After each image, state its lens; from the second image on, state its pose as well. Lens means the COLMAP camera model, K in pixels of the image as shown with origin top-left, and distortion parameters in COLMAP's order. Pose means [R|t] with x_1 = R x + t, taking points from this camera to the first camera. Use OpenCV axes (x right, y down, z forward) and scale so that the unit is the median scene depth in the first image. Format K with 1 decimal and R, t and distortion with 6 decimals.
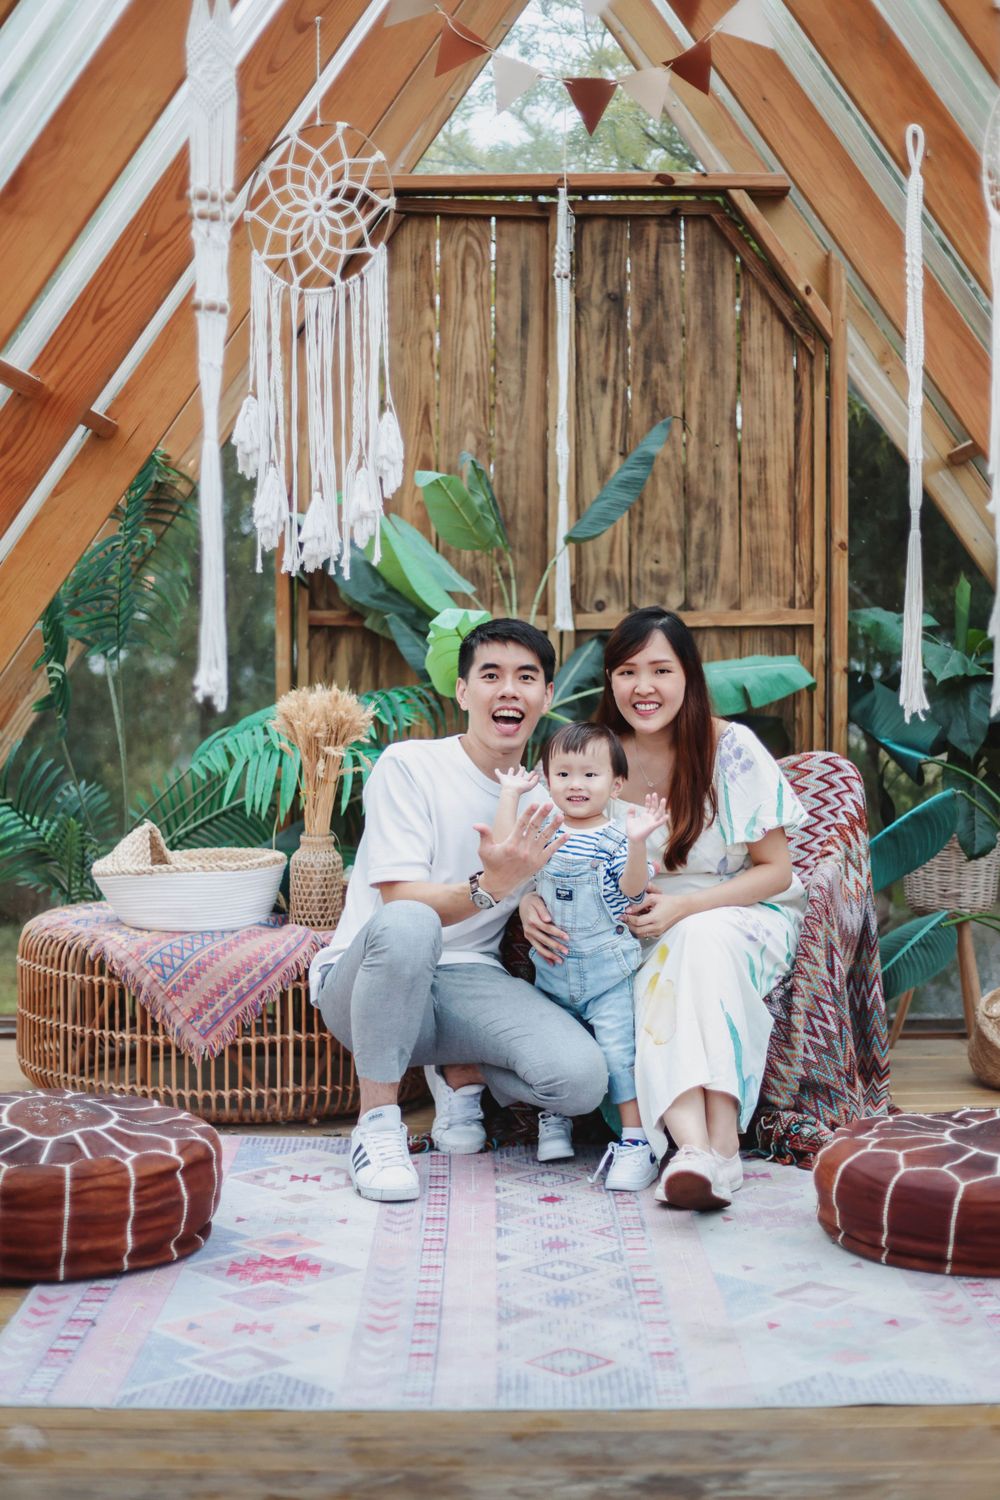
lens RADIAL K [[2231.2, 0, 497.6], [0, 2231.2, 783.5], [0, 0, 1]] dist [-0.133221, 0.000000]
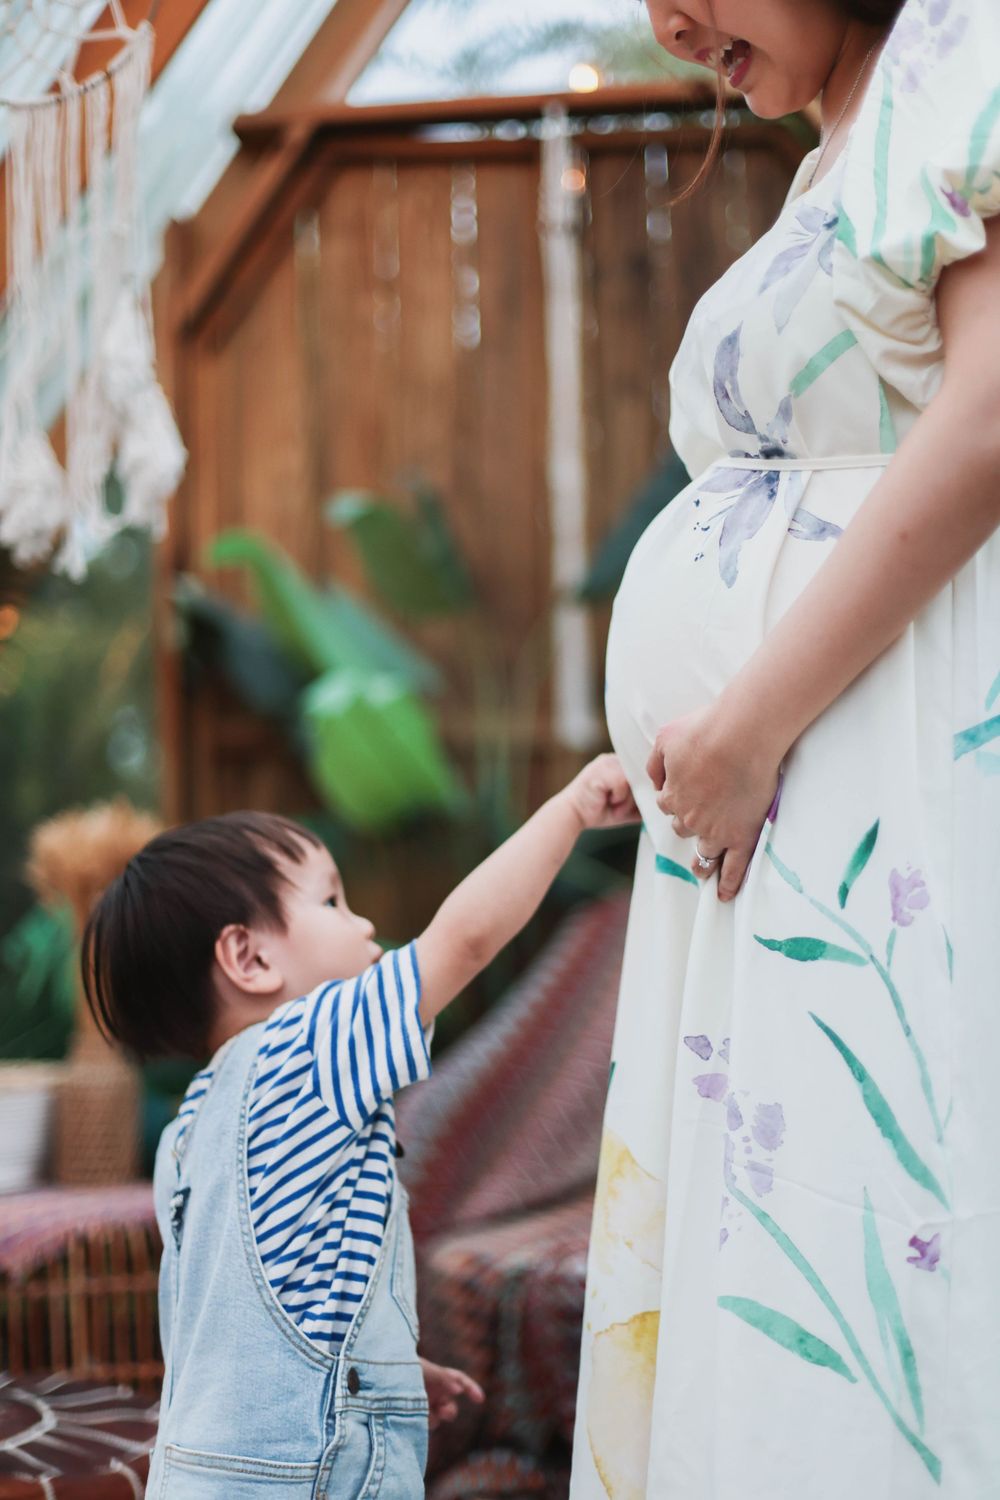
lens RADIAL K [[2231.2, 0, 506.7], [0, 2231.2, 743.1], [0, 0, 1]] dist [-0.133221, 0.000000]
pose [[0.995709, -0.037987, -0.084383, 0.068004], [0.027305, 0.991868, -0.124311, 0.017183], [0.088419, 0.121474, 0.988649, 0.341586]]
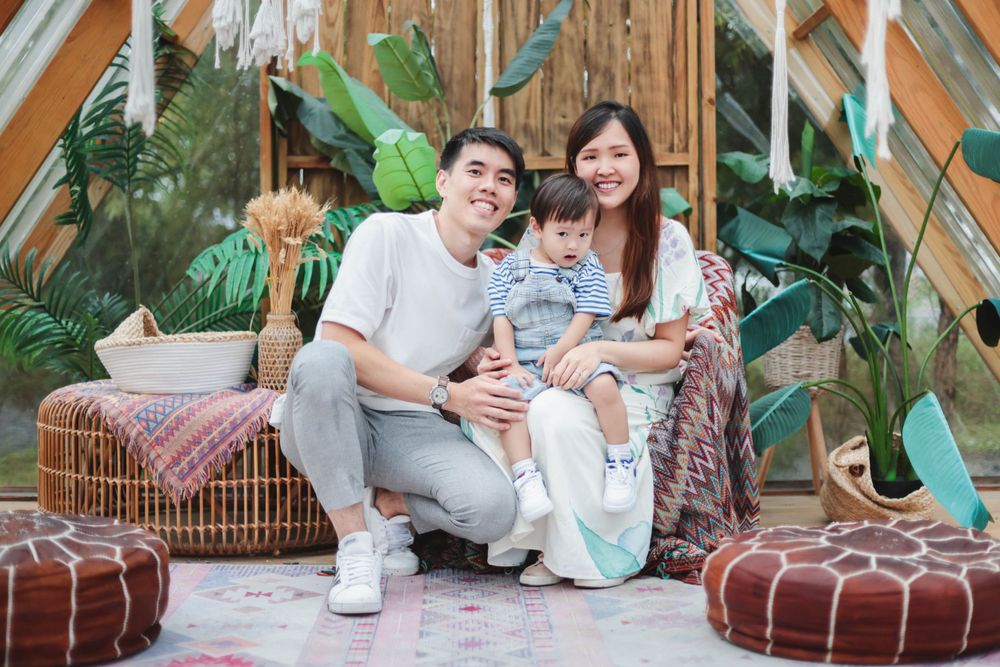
lens RADIAL K [[1487.4, 0, 513.7], [0, 1487.4, 312.9], [0, 0, 1]] dist [-0.133221, 0.000000]
pose [[0.999519, -0.004800, 0.030641, 0.017783], [0.006254, 0.998850, -0.047543, 0.054029], [-0.030377, 0.047712, 0.998399, 0.177214]]
